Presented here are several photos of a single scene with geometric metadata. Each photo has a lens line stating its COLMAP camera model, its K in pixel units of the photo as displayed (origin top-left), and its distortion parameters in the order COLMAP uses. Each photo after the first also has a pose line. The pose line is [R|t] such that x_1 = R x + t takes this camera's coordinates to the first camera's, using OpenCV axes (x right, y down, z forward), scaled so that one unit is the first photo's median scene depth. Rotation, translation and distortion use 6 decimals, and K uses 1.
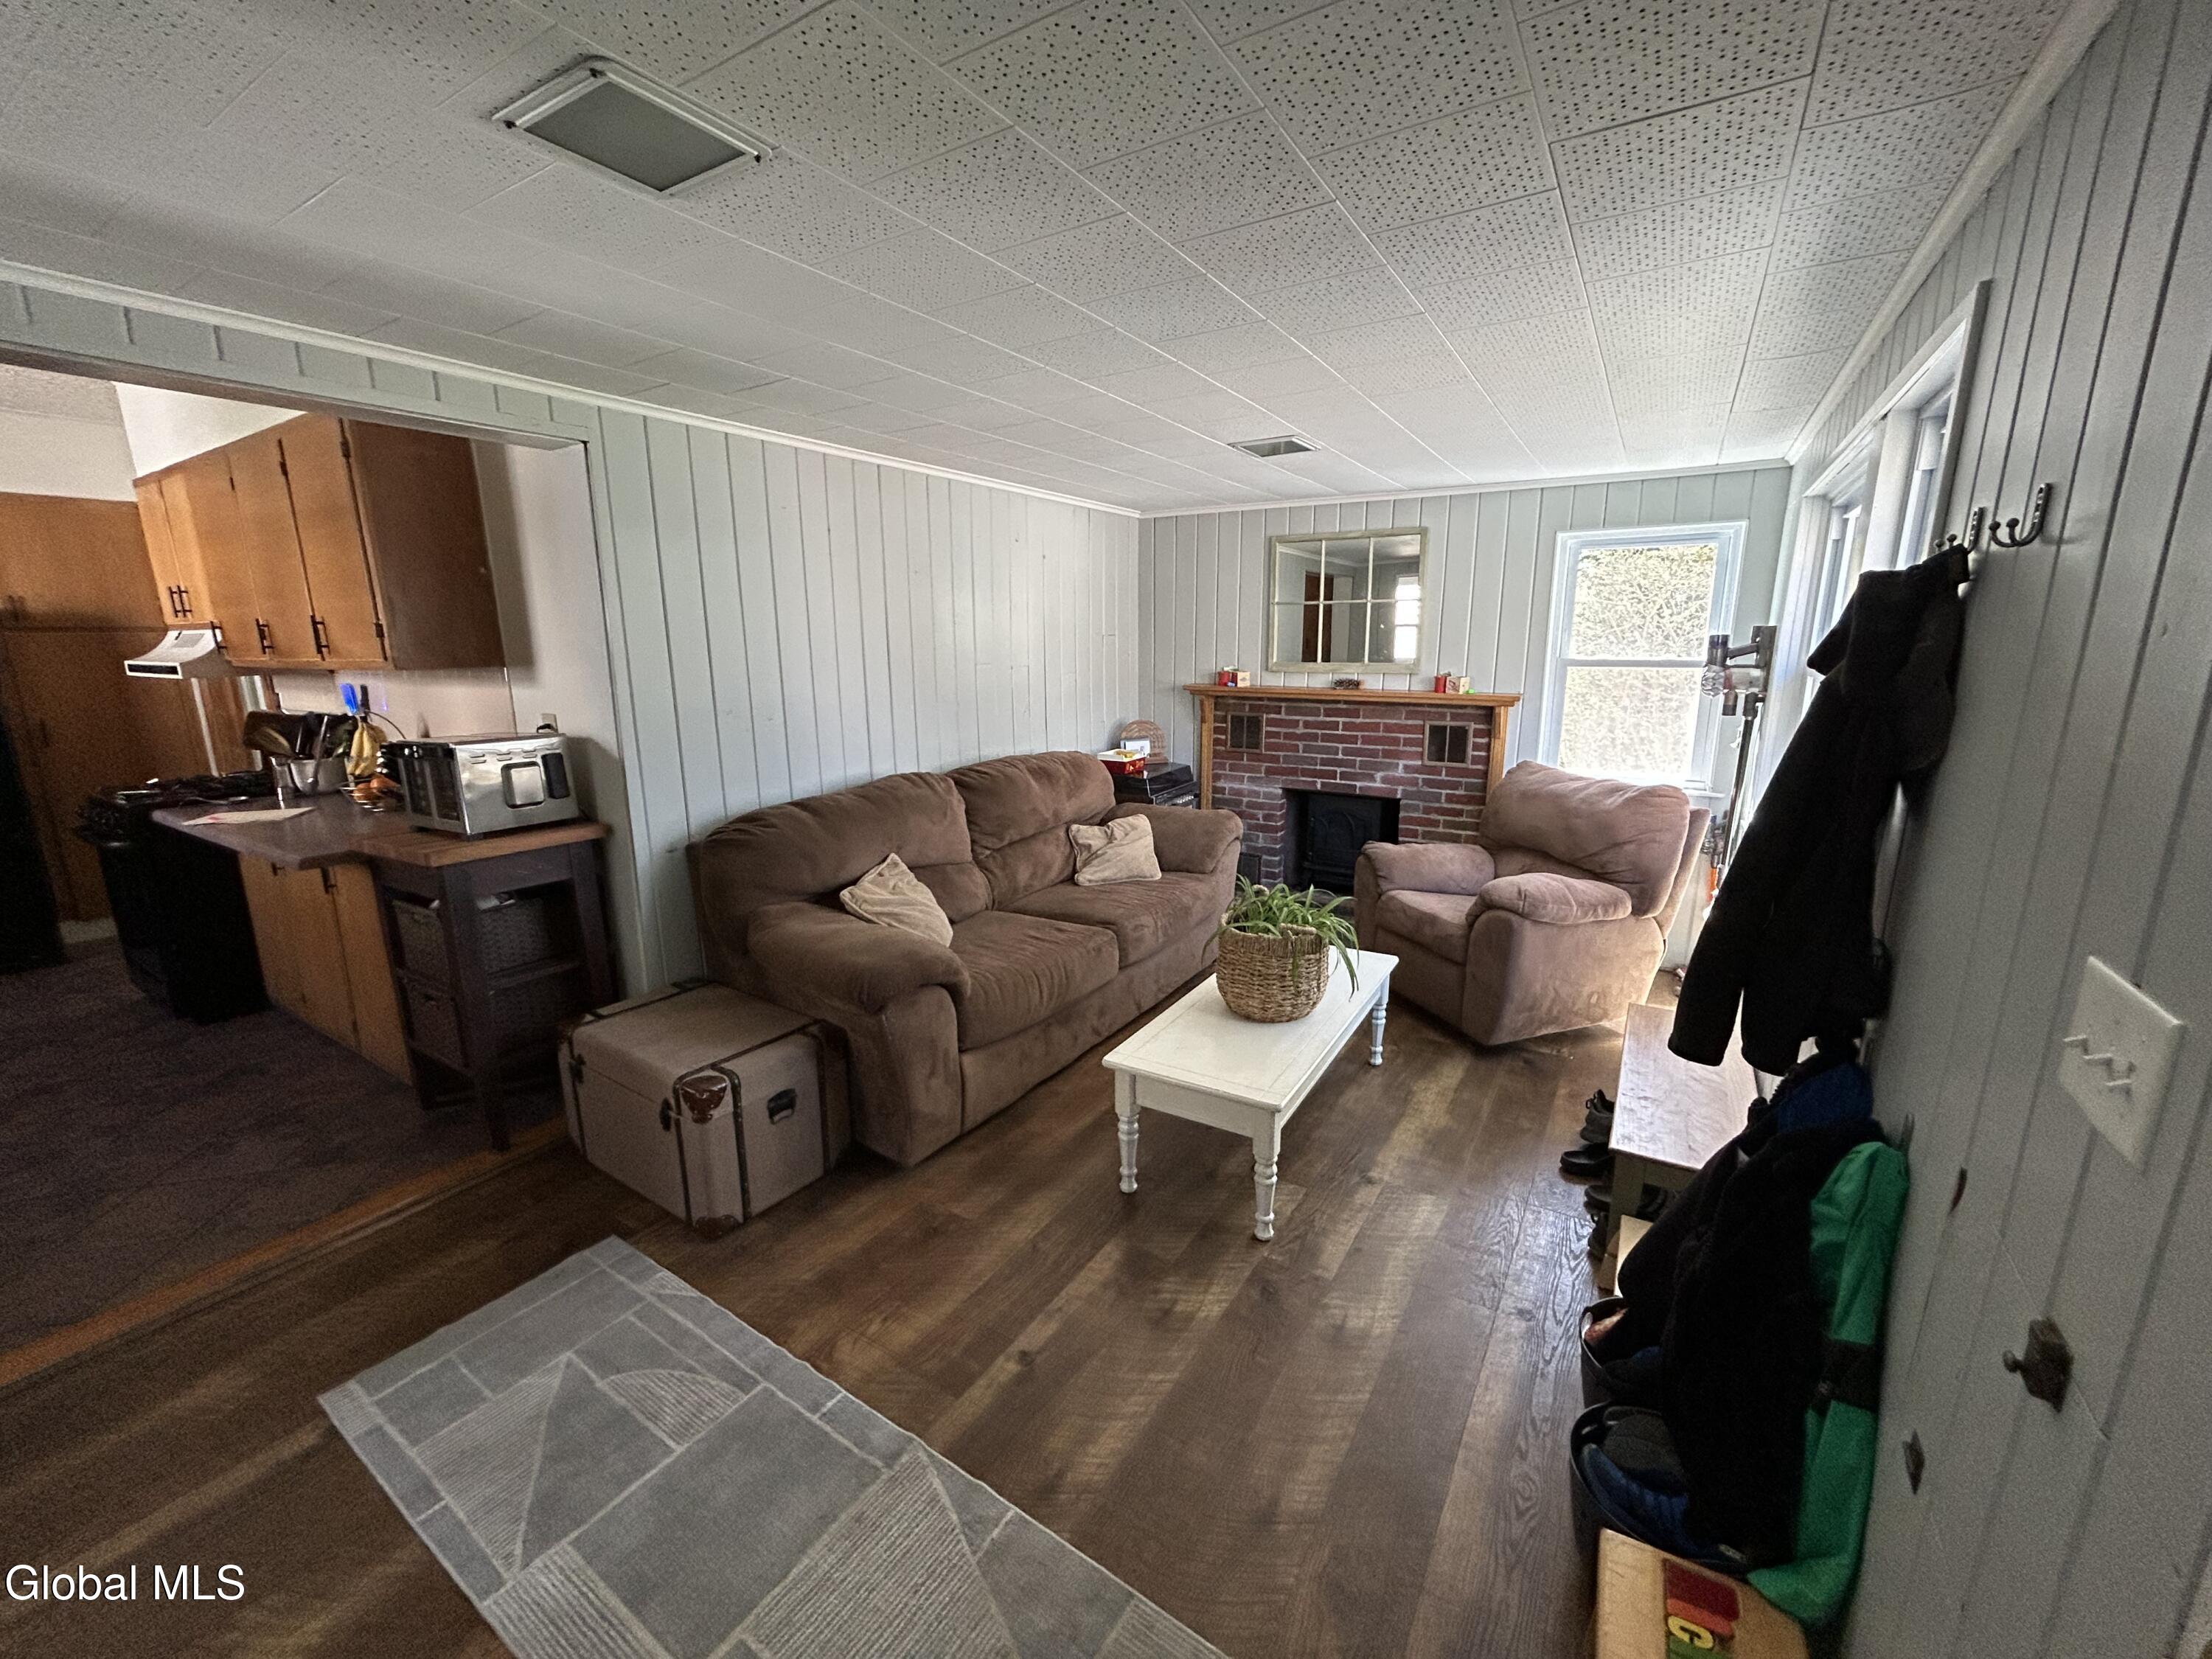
lens RADIAL K [[890.1, 0, 1106.0], [0, 890.1, 829.5], [0, 0, 1]] dist [-0.000682, 0.000566]
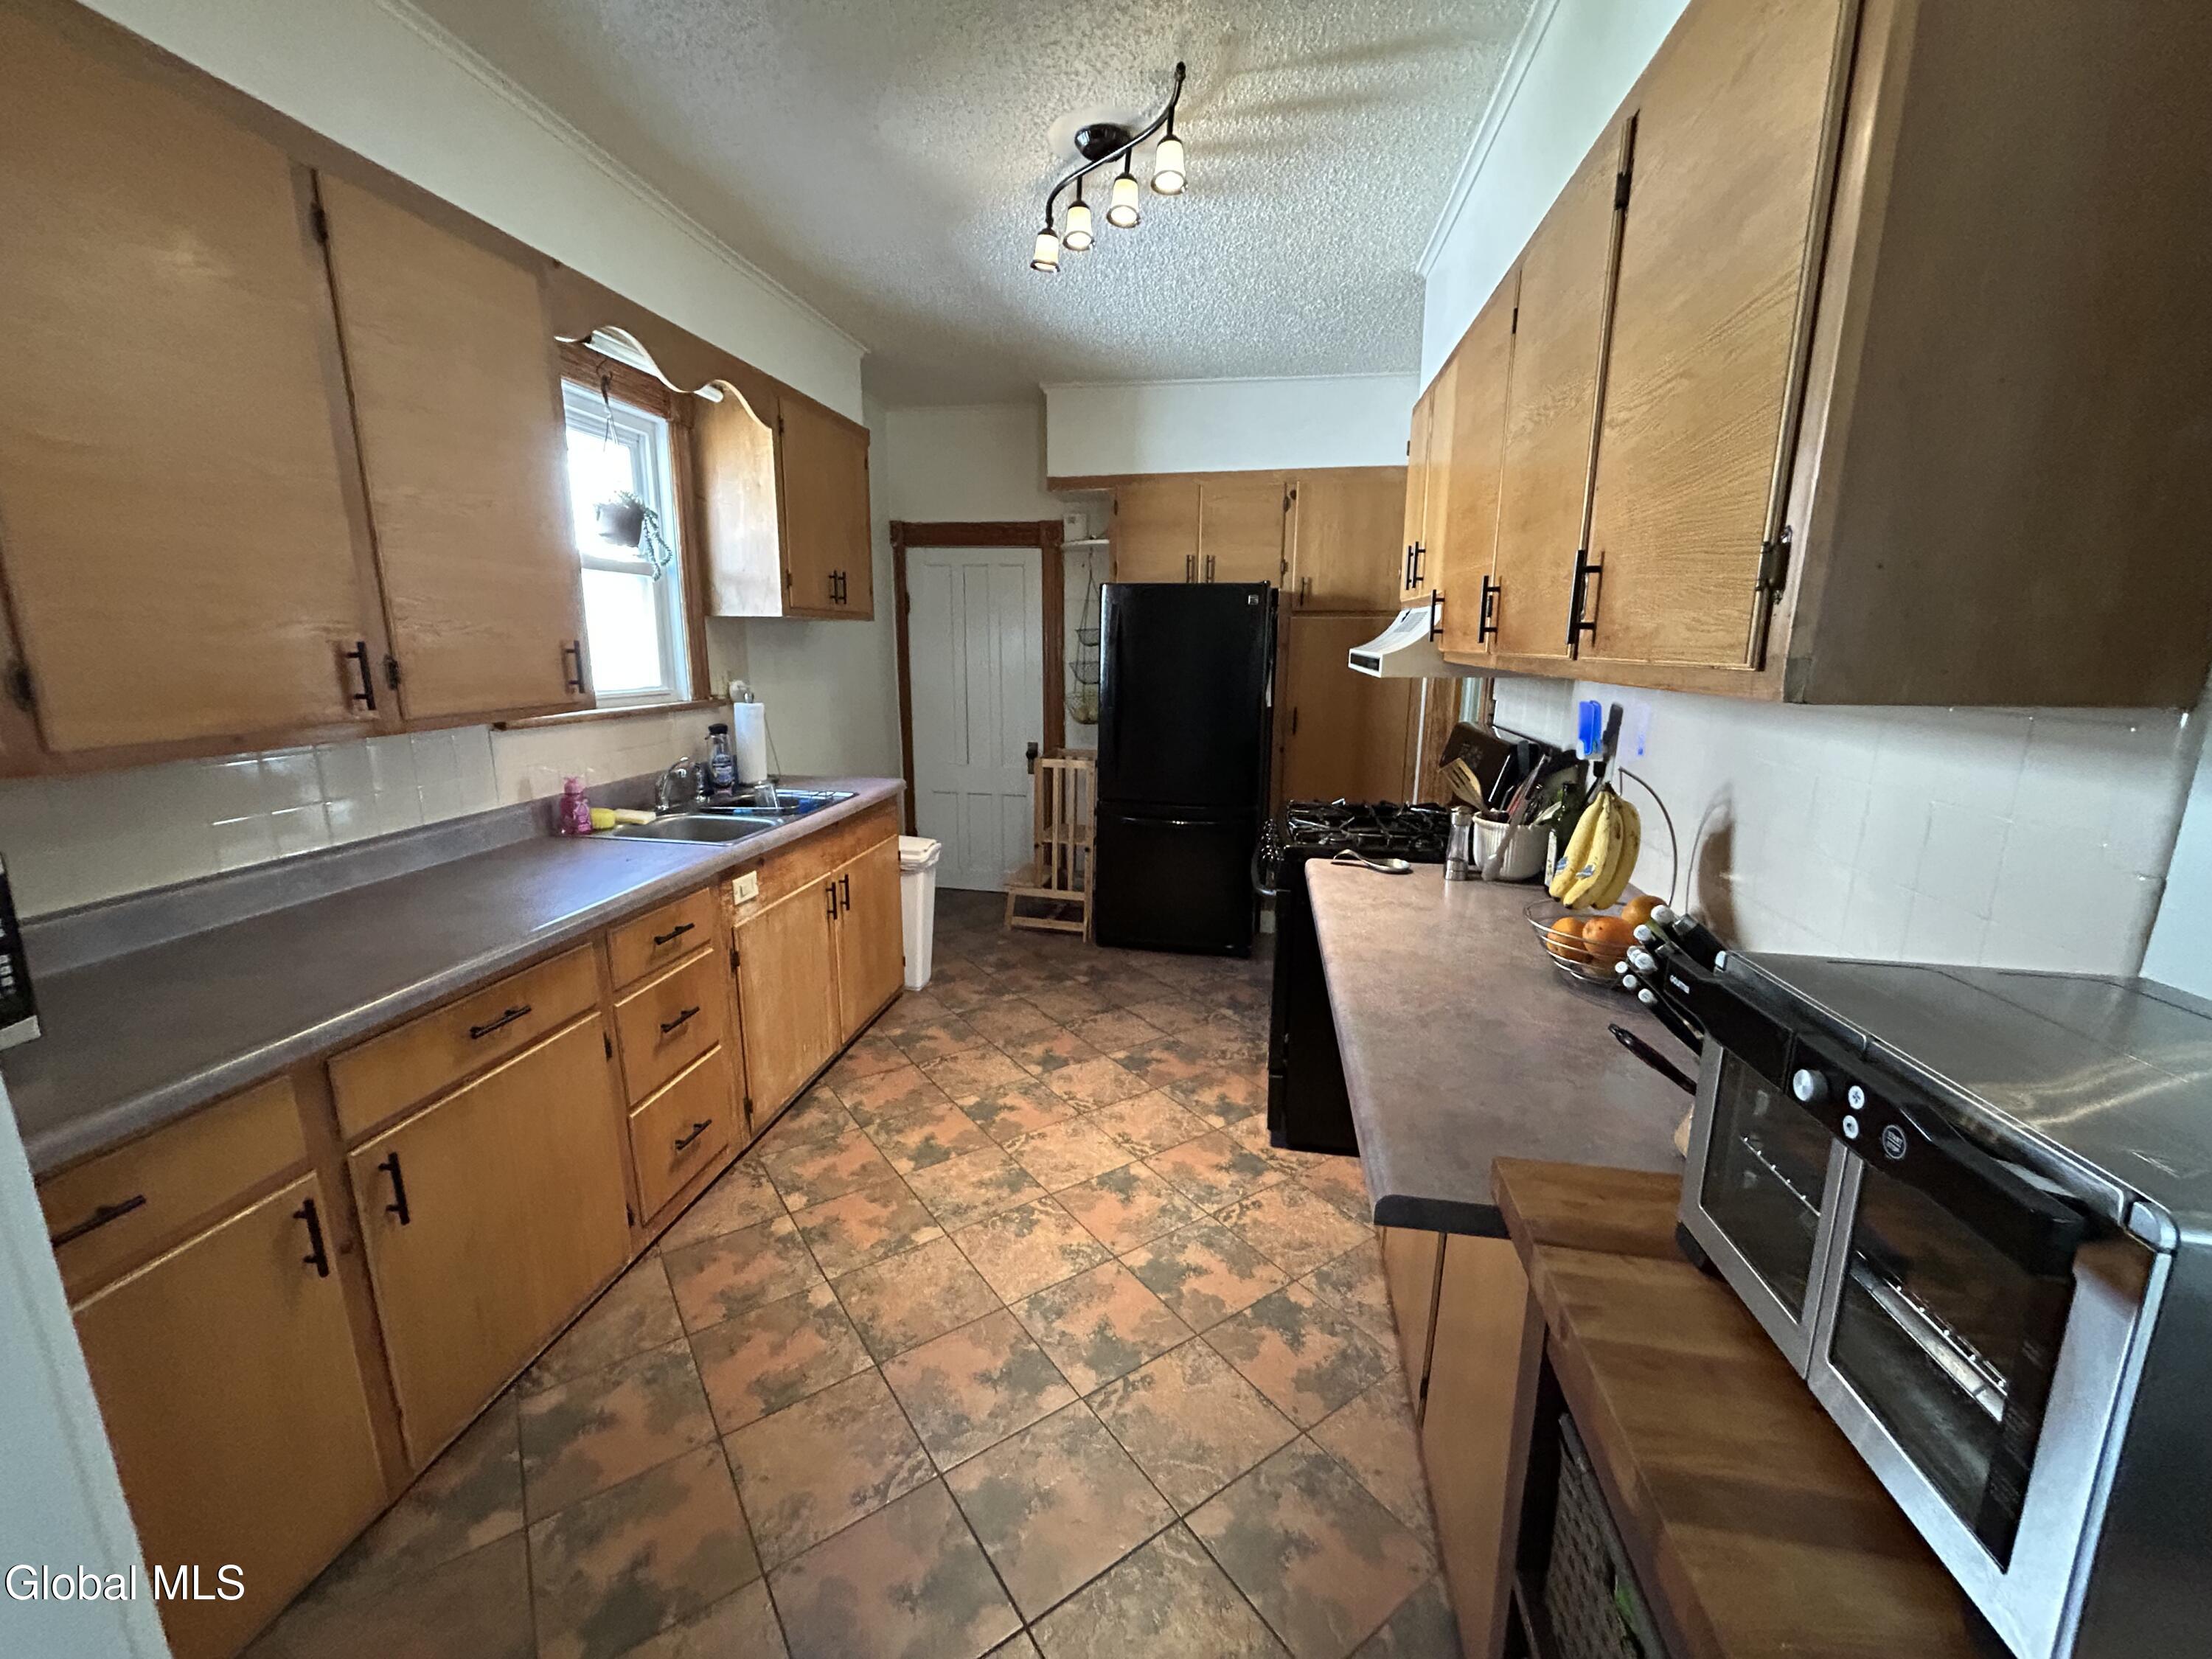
lens RADIAL K [[890.1, 0, 1106.0], [0, 890.1, 829.5], [0, 0, 1]] dist [-0.000682, 0.000566]
pose [[0.385794, 0.209027, -0.898594, -0.365358], [-0.206528, 0.968844, 0.136700, -0.079615], [0.899171, 0.132846, 0.416944, 0.407878]]
